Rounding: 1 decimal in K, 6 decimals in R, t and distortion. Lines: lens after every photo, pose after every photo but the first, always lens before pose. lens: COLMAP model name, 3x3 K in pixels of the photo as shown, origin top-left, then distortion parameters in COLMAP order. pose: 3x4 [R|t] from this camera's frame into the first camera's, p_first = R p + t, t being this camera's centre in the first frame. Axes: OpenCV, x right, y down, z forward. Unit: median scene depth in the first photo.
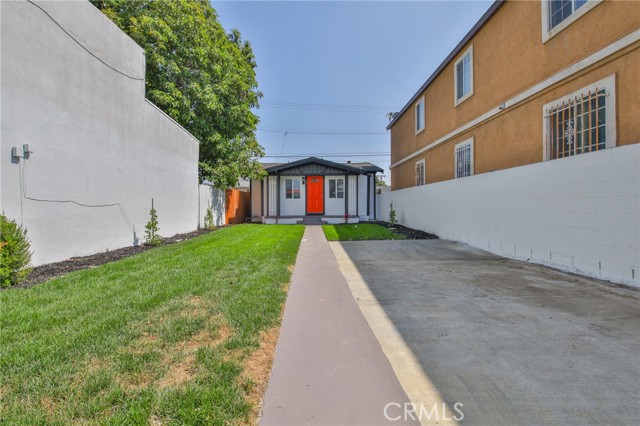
lens RADIAL K [[290.5, 0, 318.7], [0, 290.5, 209.3], [0, 0, 1]] dist [-0.015882, -0.000255]
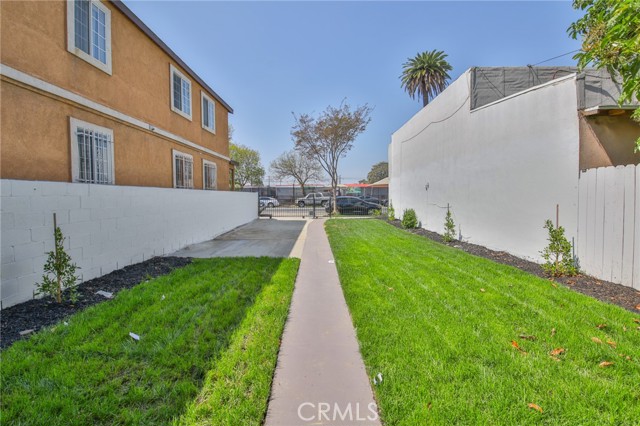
lens RADIAL K [[290.5, 0, 318.7], [0, 290.5, 209.3], [0, 0, 1]] dist [-0.015882, -0.000255]
pose [[-0.998729, 0.005489, 0.050093, -0.059504], [0.007580, 0.999104, 0.041649, -0.066507], [-0.049820, 0.041975, -0.997876, 1.764269]]
